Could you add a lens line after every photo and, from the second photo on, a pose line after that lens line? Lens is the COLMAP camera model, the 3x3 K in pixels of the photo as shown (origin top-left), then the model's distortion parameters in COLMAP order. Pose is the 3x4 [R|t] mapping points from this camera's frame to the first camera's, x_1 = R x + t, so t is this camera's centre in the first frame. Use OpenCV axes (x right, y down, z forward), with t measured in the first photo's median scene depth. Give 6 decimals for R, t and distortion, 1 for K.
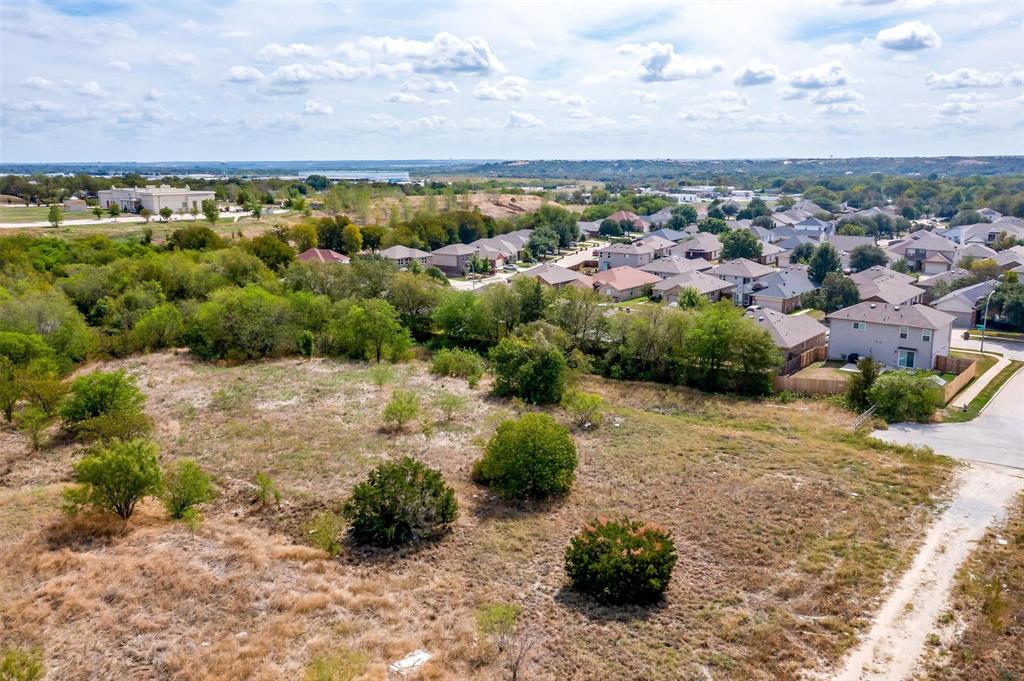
lens RADIAL K [[825.9, 0, 519.1], [0, 825.9, 363.3], [0, 0, 1]] dist [0.002551, 0.004066]
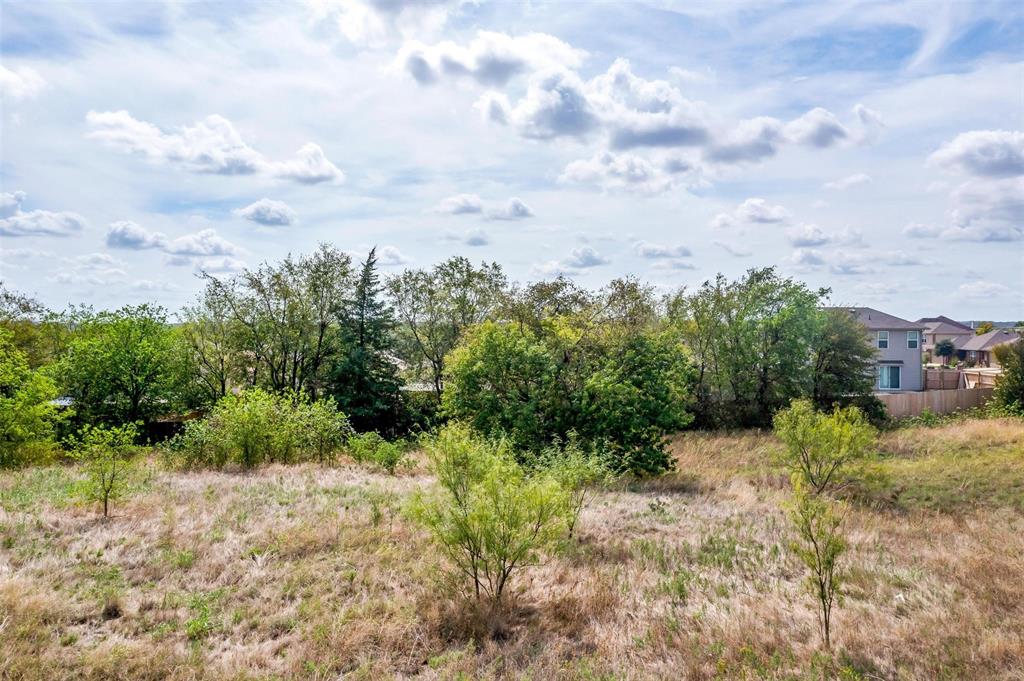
lens RADIAL K [[825.9, 0, 519.1], [0, 825.9, 363.3], [0, 0, 1]] dist [0.002551, 0.004066]
pose [[0.764850, -0.022393, 0.643820, -0.095077], [0.146307, 0.979319, -0.139748, 0.016169], [-0.627375, 0.201081, 0.752308, 0.278045]]
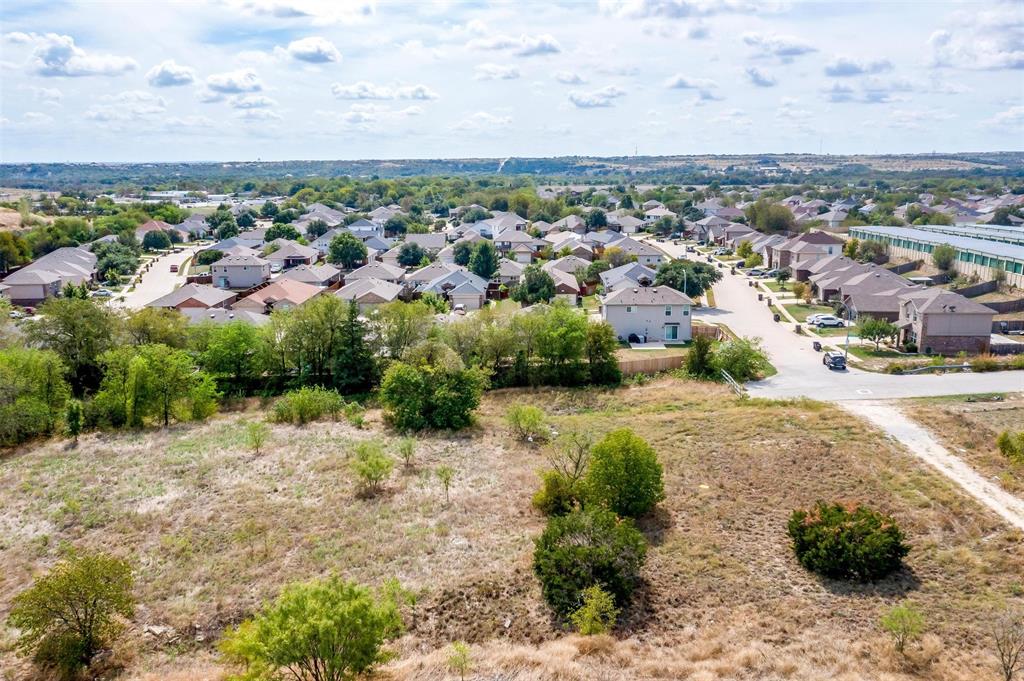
lens RADIAL K [[810.2, 0, 515.2], [0, 810.2, 367.2], [0, 0, 1]] dist [0.002845, -0.002544]
pose [[0.786171, -0.153737, 0.598581, -0.171573], [0.150469, 0.987034, 0.055880, -0.022745], [-0.599411, 0.046136, 0.799111, 0.086169]]
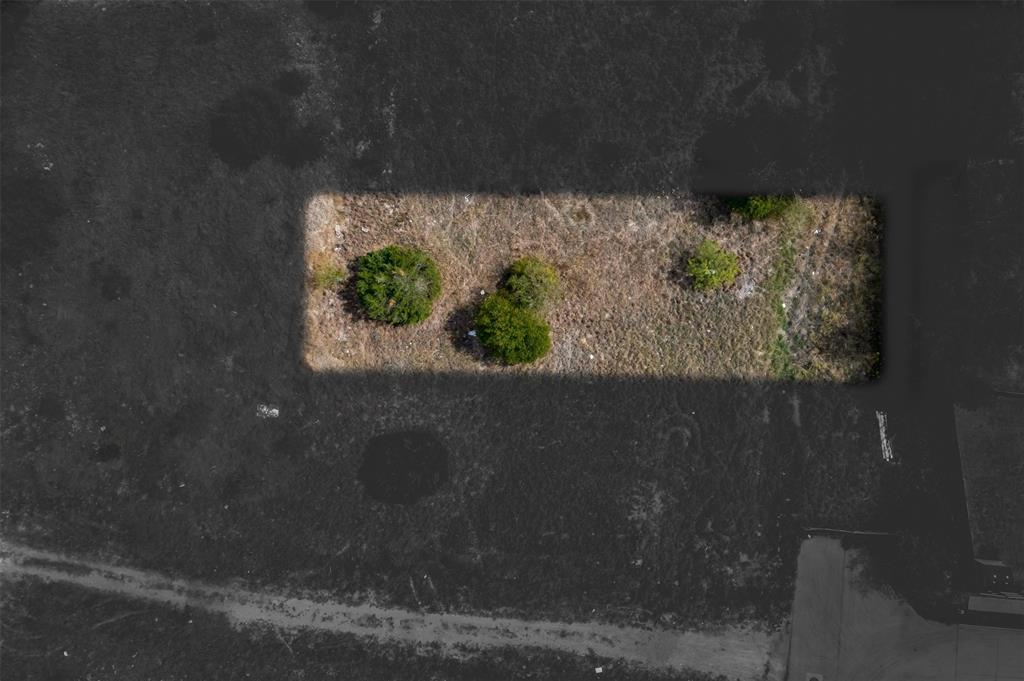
lens RADIAL K [[825.9, 0, 519.1], [0, 825.9, 363.3], [0, 0, 1]] dist [0.002551, 0.004066]
pose [[0.555410, 0.831540, -0.007849, 0.018909], [-0.169841, 0.122672, 0.977807, -0.276431], [0.814048, -0.541750, 0.209362, 0.200181]]
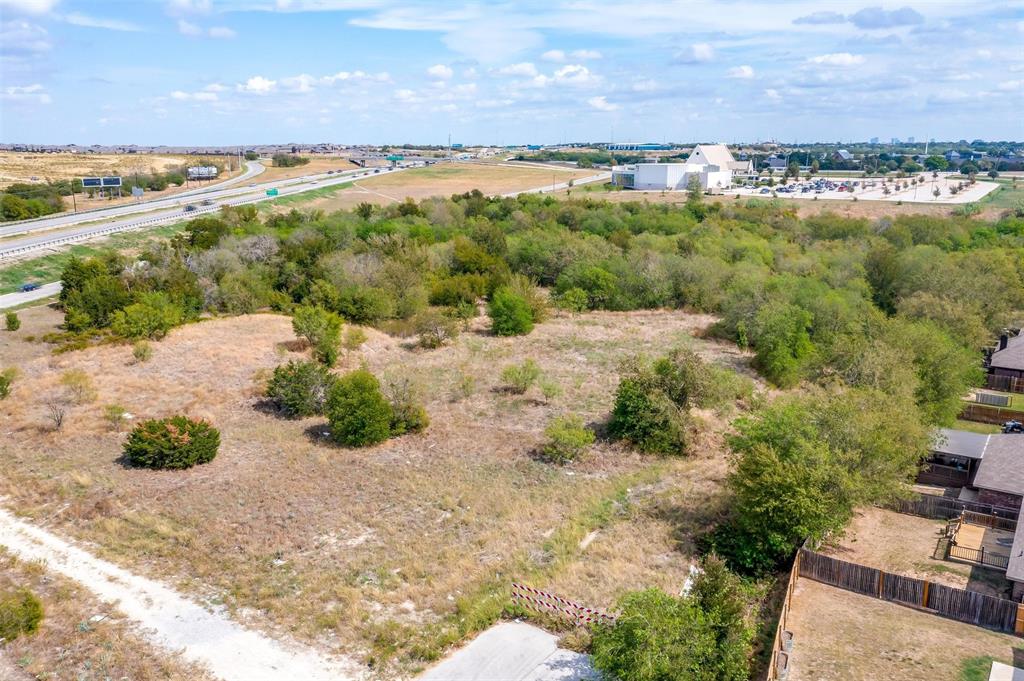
lens RADIAL K [[845.2, 0, 506.6], [0, 845.2, 340.6], [0, 0, 1]] dist [-0.001083, 0.002788]
pose [[0.051672, 0.230745, -0.971641, 0.314348], [-0.231852, 0.949129, 0.213069, -0.075667], [0.971378, 0.214267, 0.102542, 0.286768]]
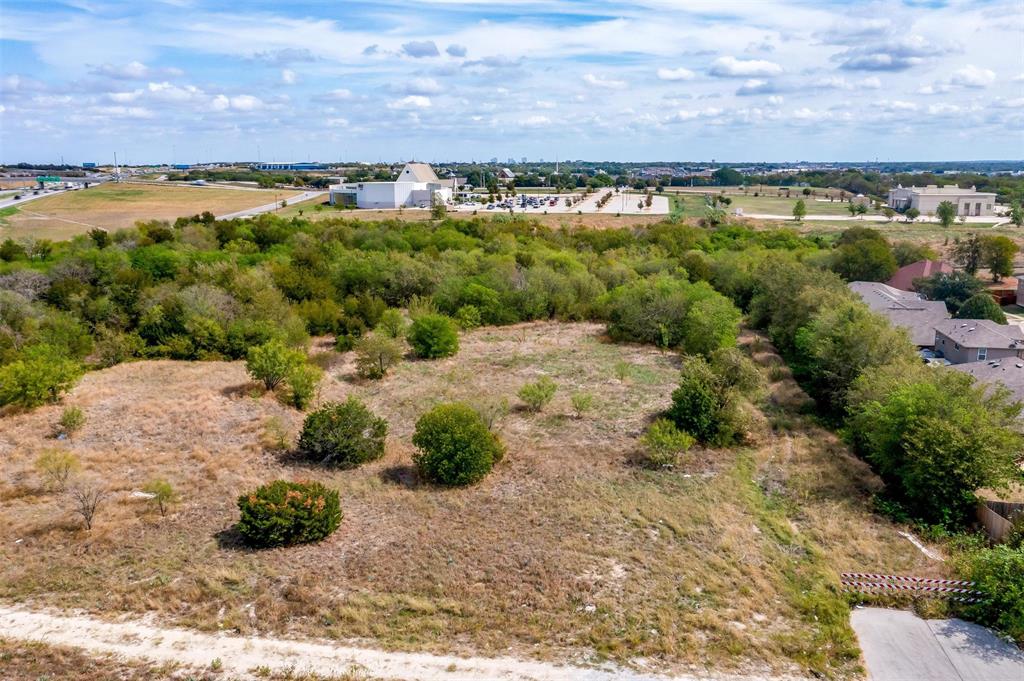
lens RADIAL K [[846.3, 0, 512.0], [0, 846.3, 340.5], [0, 0, 1]] dist [-0.001314, 0.004822]
pose [[0.474845, 0.184717, -0.860466, 0.264077], [-0.207544, 0.973652, 0.094482, -0.037553], [0.855247, 0.133721, 0.500671, 0.135283]]
